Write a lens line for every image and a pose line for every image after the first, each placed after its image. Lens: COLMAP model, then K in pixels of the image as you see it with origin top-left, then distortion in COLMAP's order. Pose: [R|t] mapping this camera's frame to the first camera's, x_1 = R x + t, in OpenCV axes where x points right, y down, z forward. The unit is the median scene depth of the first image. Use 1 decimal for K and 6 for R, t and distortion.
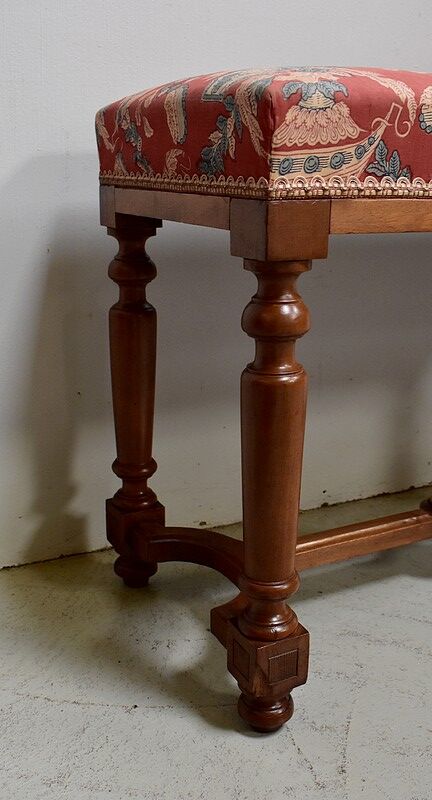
lens RADIAL K [[852.9, 0, 216.4], [0, 852.9, 405.3], [0, 0, 1]] dist [-0.064893, 0.000000]
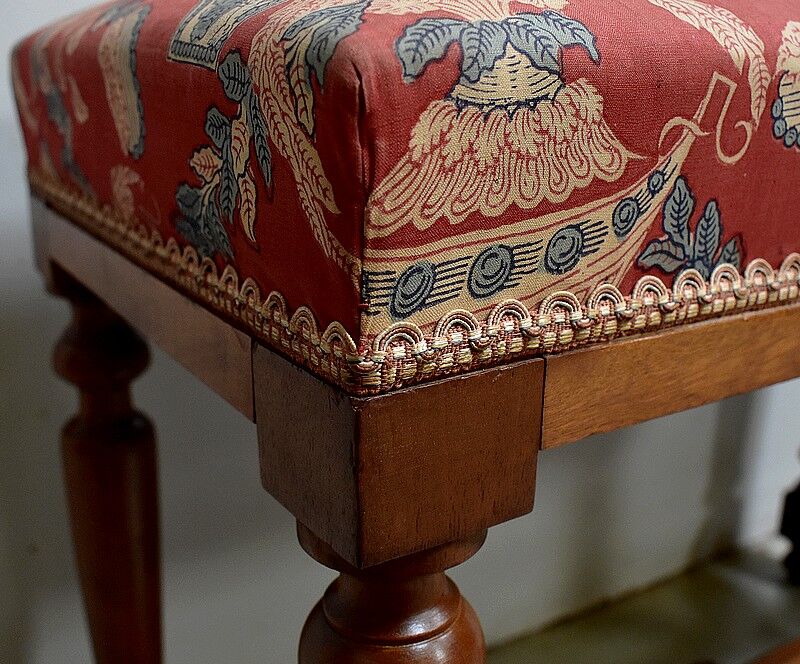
lens RADIAL K [[981.5, 0, 407.6], [0, 981.5, 333.4], [0, 0, 1]] dist [-0.114136, 0.000000]
pose [[0.995518, -0.027767, 0.090405, 0.044783], [0.027066, 0.999593, 0.008970, -0.256228], [-0.090618, -0.006483, 0.995865, 0.611810]]
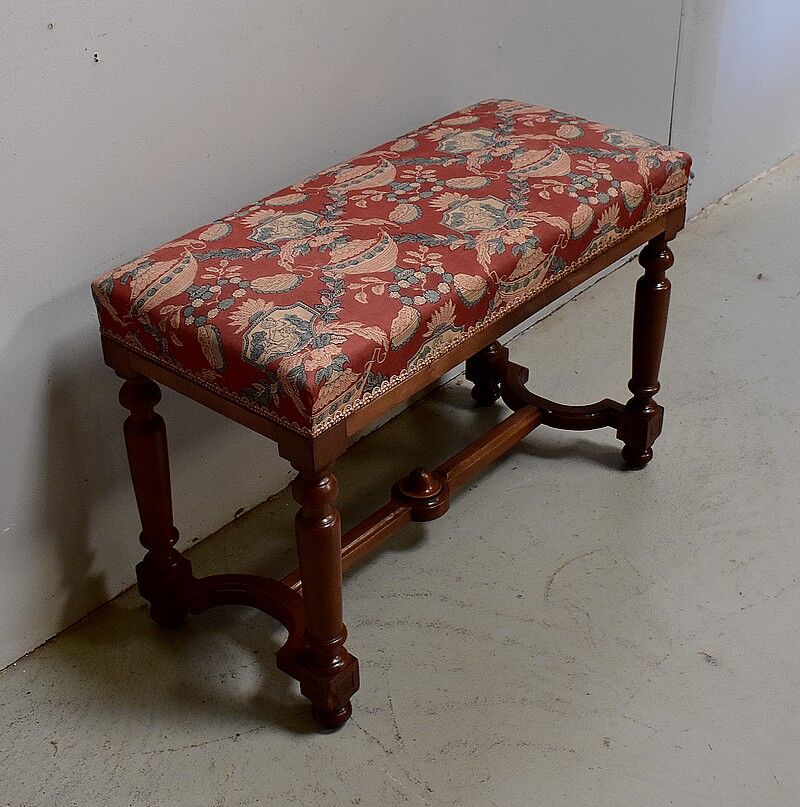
lens RADIAL K [[1536.2, 0, 400.3], [0, 1536.2, 403.3], [0, 0, 1]] dist [-0.061925, 0.000000]
pose [[0.928793, -0.235635, 0.286043, -0.547517], [0.145631, 0.941808, 0.302967, -1.078632], [-0.340787, -0.239736, 0.909060, -1.505604]]
